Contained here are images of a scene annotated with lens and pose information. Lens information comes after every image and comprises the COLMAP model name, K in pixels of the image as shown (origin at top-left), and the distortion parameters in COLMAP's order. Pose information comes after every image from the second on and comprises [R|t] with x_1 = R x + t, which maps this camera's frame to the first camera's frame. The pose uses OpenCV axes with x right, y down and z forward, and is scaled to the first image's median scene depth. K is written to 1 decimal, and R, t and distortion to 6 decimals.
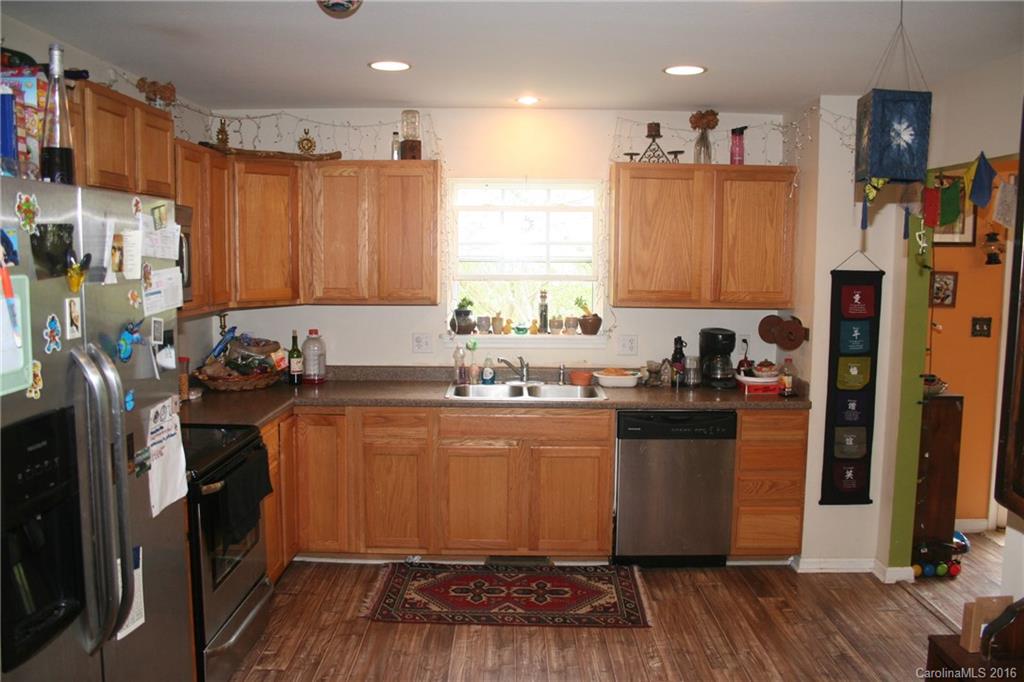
lens RADIAL K [[848.3, 0, 512.0], [0, 848.3, 341.0], [0, 0, 1]] dist [-0.159120, 0.140106]
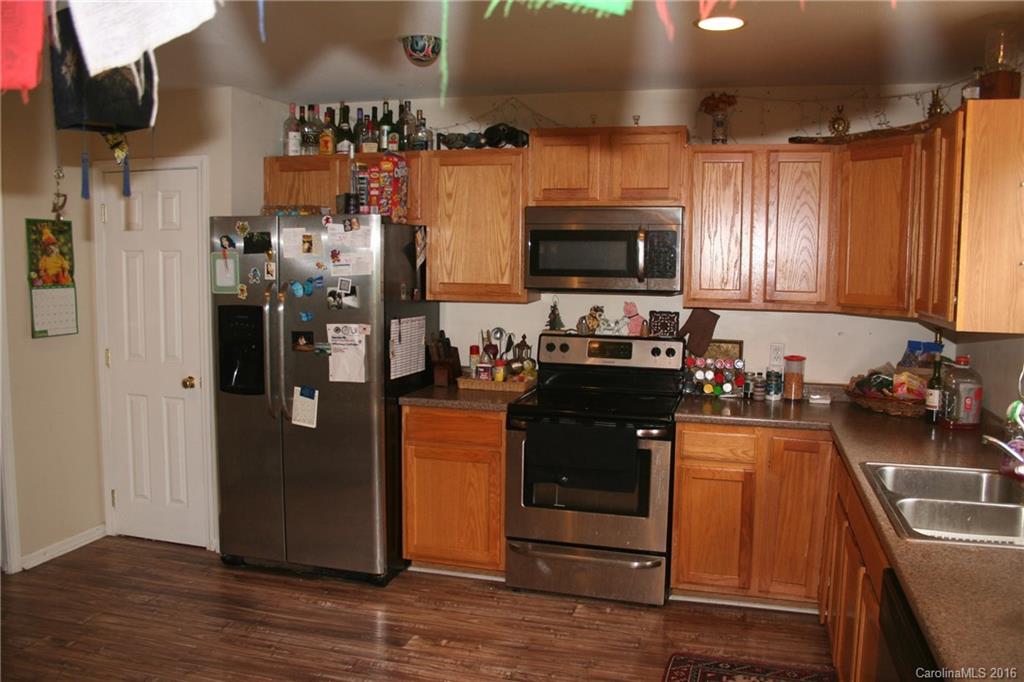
lens RADIAL K [[848.3, 0, 512.0], [0, 848.3, 341.0], [0, 0, 1]] dist [-0.159120, 0.140106]
pose [[-0.265989, 0.089435, -0.959818, 0.809975], [-0.113618, 0.985838, 0.123346, -0.103047], [0.957257, 0.141862, -0.252061, 1.155205]]
